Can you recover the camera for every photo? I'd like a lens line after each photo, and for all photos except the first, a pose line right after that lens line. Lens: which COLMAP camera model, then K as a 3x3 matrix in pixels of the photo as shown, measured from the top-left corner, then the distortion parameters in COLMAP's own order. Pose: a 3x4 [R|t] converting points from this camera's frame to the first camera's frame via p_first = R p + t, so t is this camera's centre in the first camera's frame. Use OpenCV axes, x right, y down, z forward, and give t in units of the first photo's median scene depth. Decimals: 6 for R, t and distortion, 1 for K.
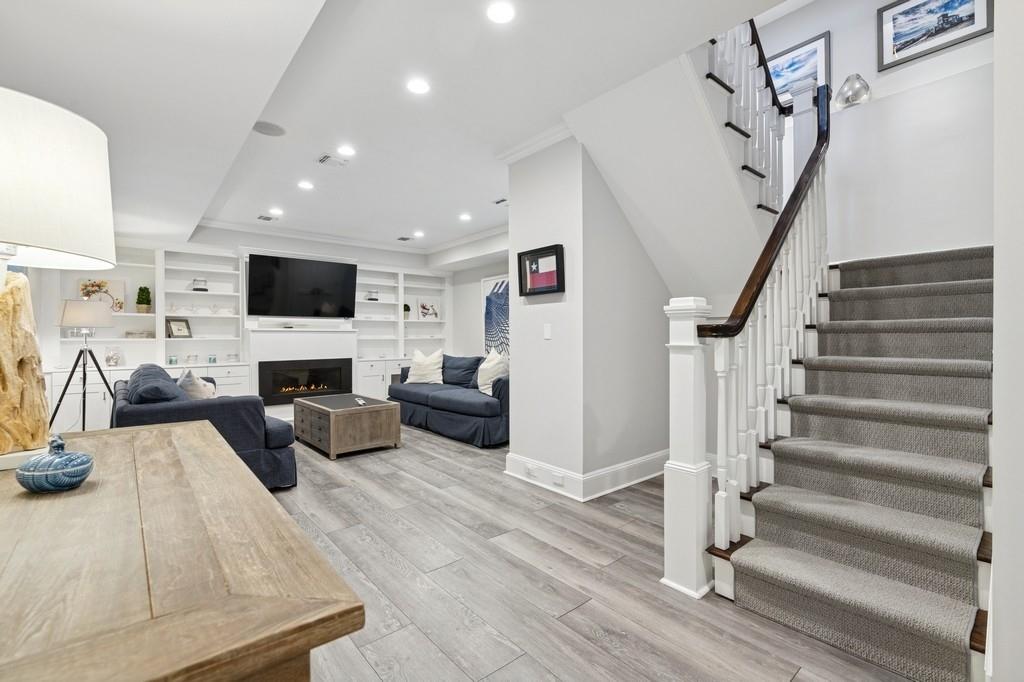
lens RADIAL K [[455.3, 0, 513.8], [0, 455.3, 340.5], [0, 0, 1]] dist [0.003077, 0.000217]
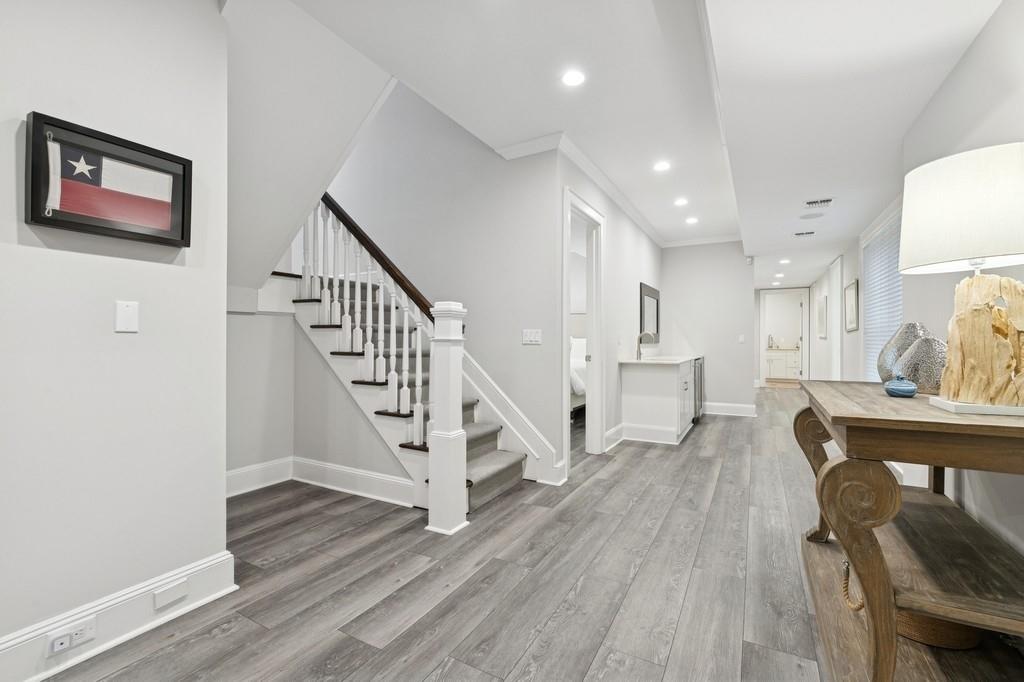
lens RADIAL K [[452.7, 0, 512.7], [0, 452.7, 337.2], [0, 0, 1]] dist [0.009192, -0.000570]
pose [[-0.367345, 0.011782, 0.930010, -0.568749], [0.006636, 0.999928, -0.010047, 0.011713], [-0.930061, 0.002481, -0.367397, 0.848581]]
